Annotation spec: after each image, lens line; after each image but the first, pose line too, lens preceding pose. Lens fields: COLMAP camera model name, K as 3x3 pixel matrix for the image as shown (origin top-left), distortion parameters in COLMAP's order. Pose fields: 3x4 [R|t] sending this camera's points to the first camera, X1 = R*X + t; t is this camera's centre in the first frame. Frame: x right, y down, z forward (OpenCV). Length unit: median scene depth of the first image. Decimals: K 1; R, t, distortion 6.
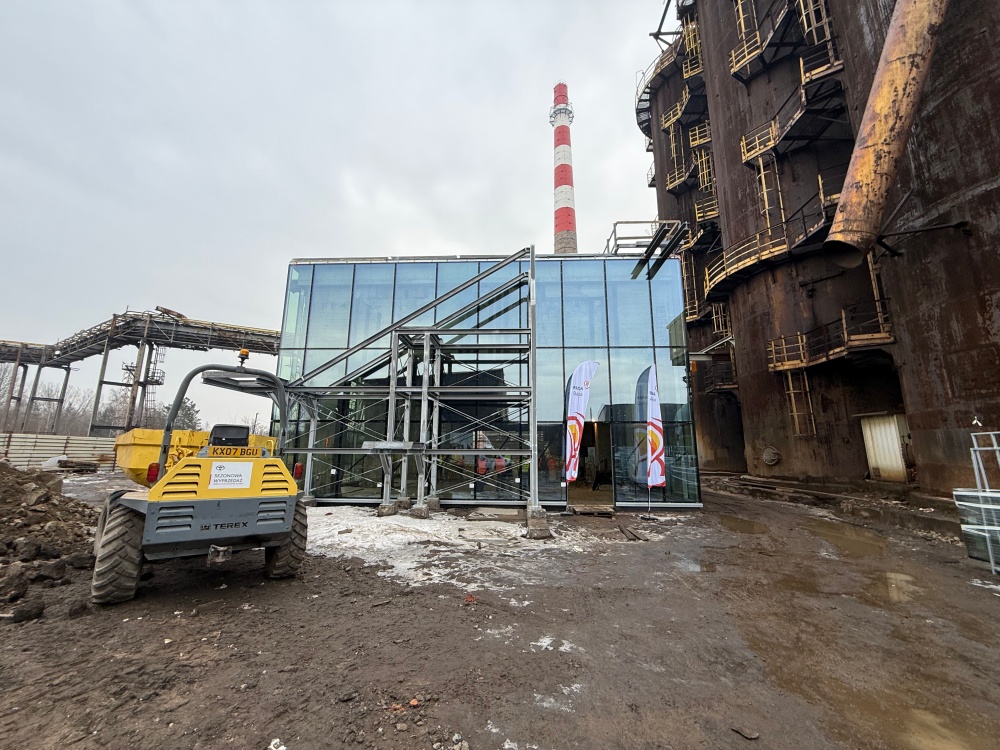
lens RADIAL K [[397.7, 0, 498.1], [0, 397.7, 376.9], [0, 0, 1]] dist [0.001348, -0.000610]
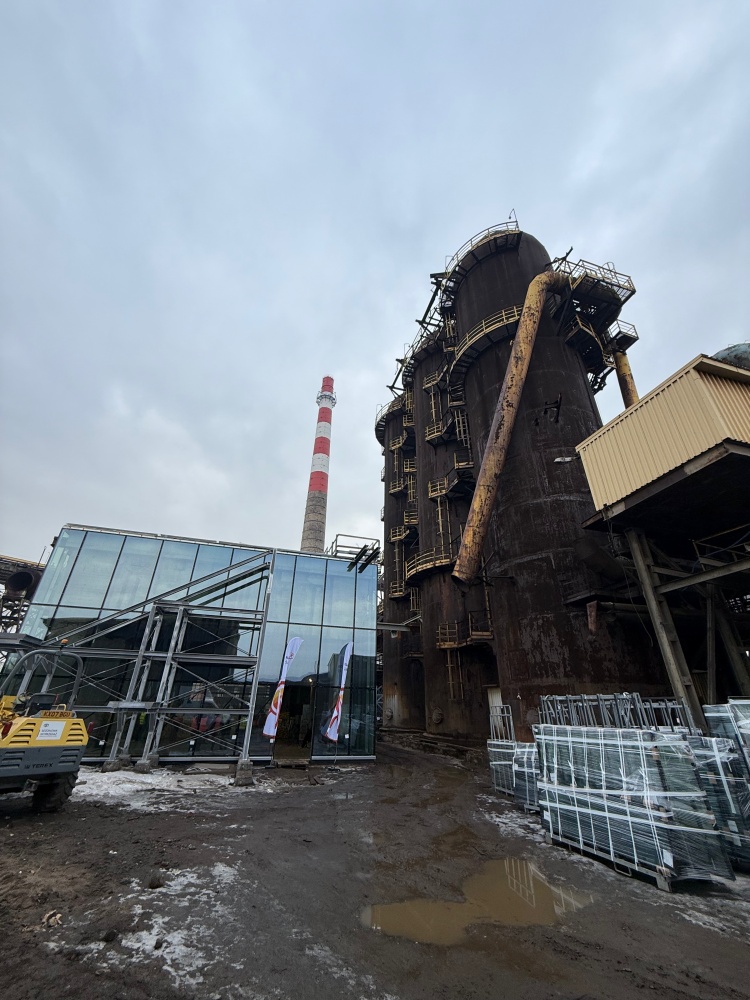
lens RADIAL K [[397.7, 0, 373.3], [0, 397.7, 498.5], [0, 0, 1]] dist [0.001348, -0.000610]
pose [[0.943387, 0.166785, 0.286711, -0.018525], [-0.076820, 0.950747, -0.300298, -0.096617], [-0.322675, 0.261272, 0.909735, -0.416838]]
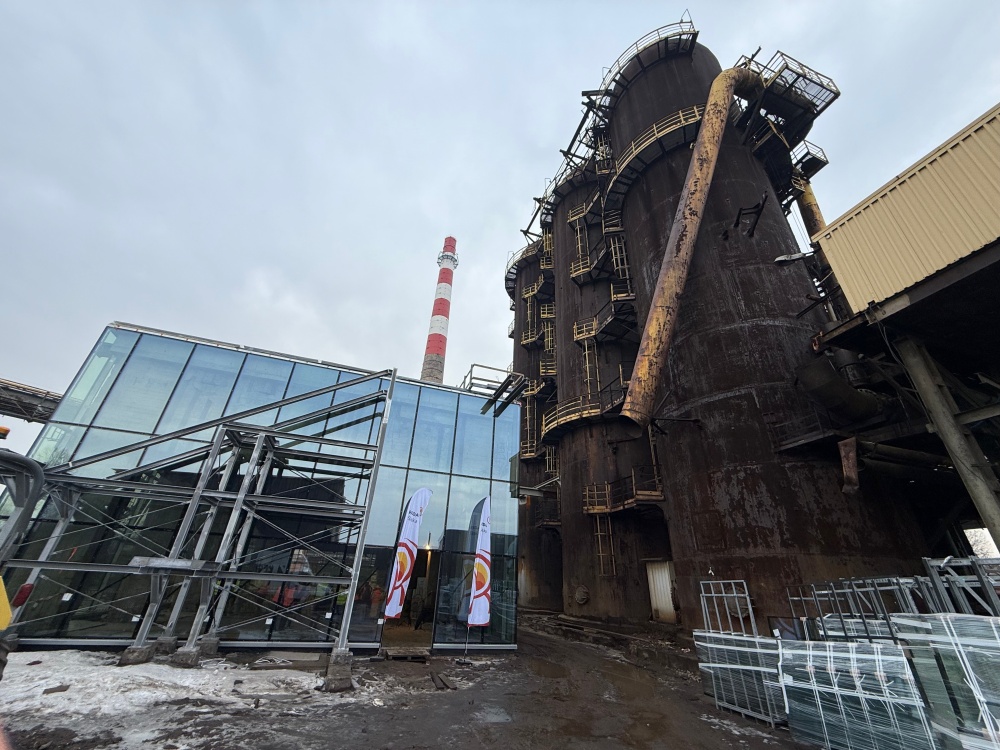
lens RADIAL K [[397.7, 0, 498.1], [0, 397.7, 377.4], [0, 0, 1]] dist [0.001348, -0.000610]
pose [[0.926291, 0.208127, 0.314115, 0.010292], [-0.110195, 0.946797, -0.302378, -0.013240], [-0.360336, 0.245476, 0.899944, -0.055504]]
